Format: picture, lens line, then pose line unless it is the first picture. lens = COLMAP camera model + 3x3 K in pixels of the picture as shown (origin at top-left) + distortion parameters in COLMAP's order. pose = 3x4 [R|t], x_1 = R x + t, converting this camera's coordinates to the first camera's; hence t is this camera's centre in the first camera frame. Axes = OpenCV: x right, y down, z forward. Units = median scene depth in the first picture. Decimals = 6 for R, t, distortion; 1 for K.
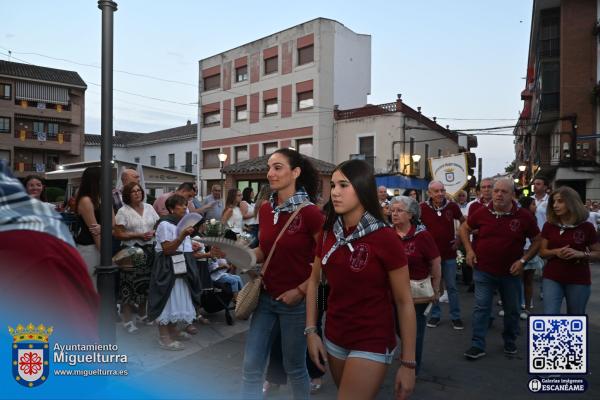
lens RADIAL K [[436.0, 0, 300.0], [0, 436.0, 200.0], [0, 0, 1]] dist [-0.010997, -0.001118]
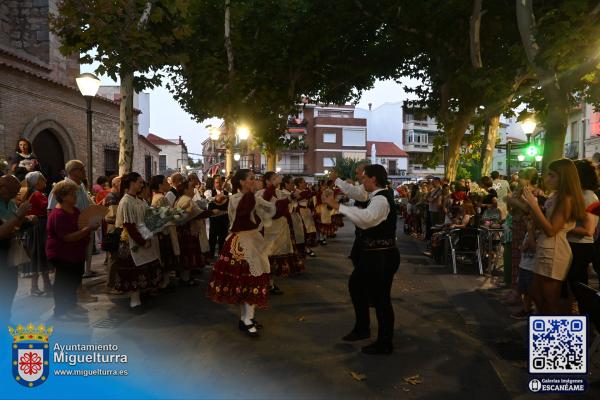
lens RADIAL K [[436.0, 0, 300.0], [0, 436.0, 200.0], [0, 0, 1]] dist [-0.010997, -0.001118]
pose [[0.720742, -0.030914, 0.692514, -0.643931], [0.010048, 0.999366, 0.034155, -0.006726], [-0.693131, -0.017659, 0.720596, -0.702401]]
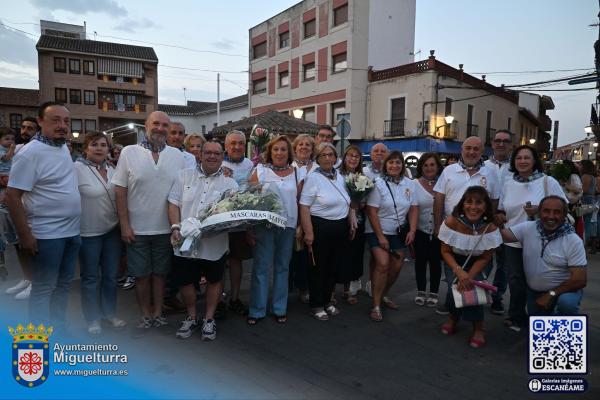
lens RADIAL K [[405.5, 0, 300.0], [0, 405.5, 200.0], [0, 0, 1]] dist [0.000409, -0.000980]
pose [[0.979276, 0.021956, -0.201335, 0.108657], [-0.004816, 0.996350, 0.085228, 0.003135], [0.202471, -0.082492, 0.975808, 0.055171]]
